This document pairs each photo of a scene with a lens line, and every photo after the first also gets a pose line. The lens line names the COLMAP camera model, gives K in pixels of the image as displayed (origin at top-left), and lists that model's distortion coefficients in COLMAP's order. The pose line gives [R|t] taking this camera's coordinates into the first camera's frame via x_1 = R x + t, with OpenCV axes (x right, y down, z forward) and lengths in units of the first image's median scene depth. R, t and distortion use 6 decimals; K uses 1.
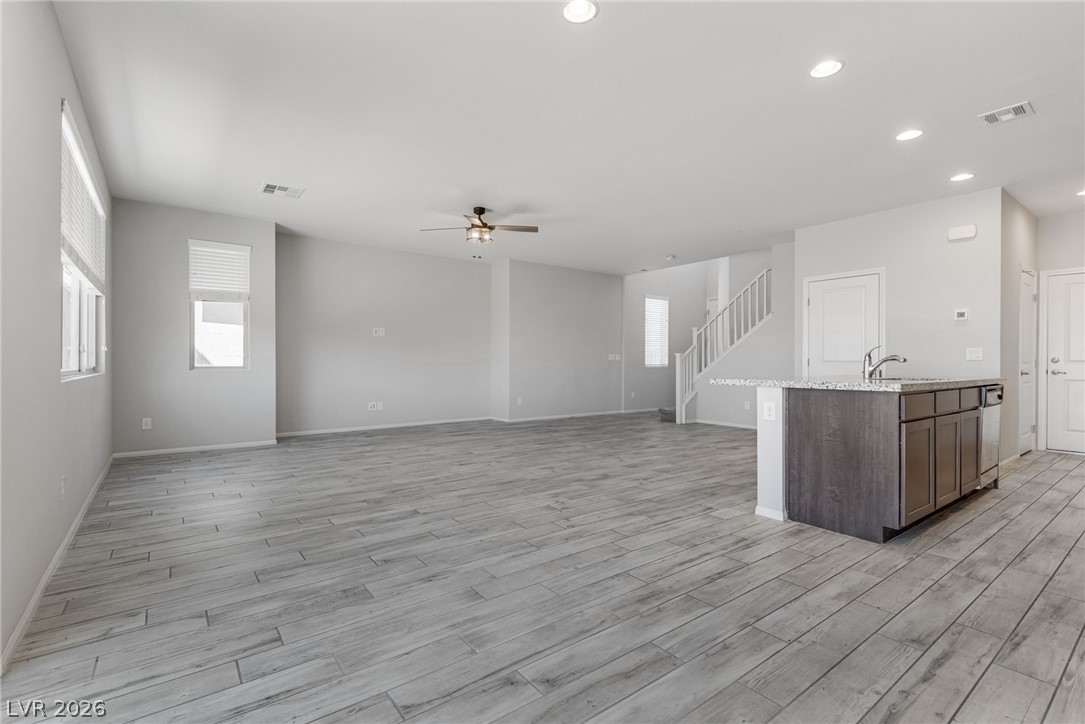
lens RADIAL K [[503.1, 0, 524.7], [0, 503.1, 359.9], [0, 0, 1]] dist [0.016425, -0.007322]
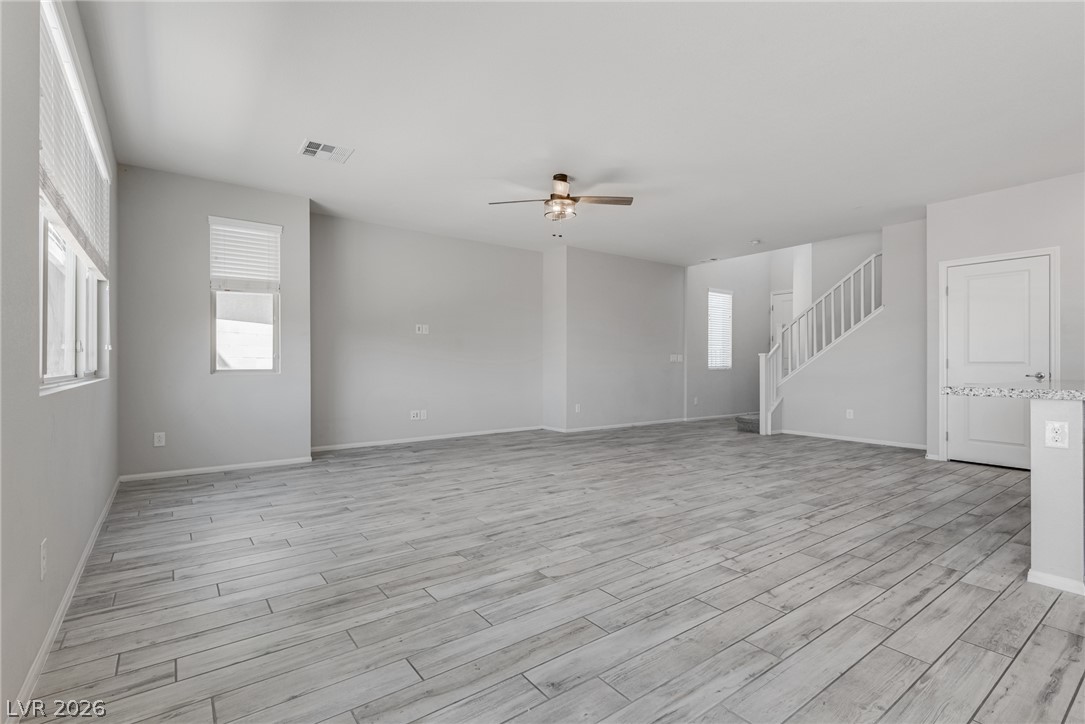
lens RADIAL K [[503.1, 0, 520.1], [0, 503.1, 361.6], [0, 0, 1]] dist [0.016425, -0.007322]
pose [[0.999918, -0.000955, -0.012793, -0.151064], [0.000964, 0.999999, 0.000679, 0.000069], [0.012792, -0.000692, 0.999918, 0.185639]]
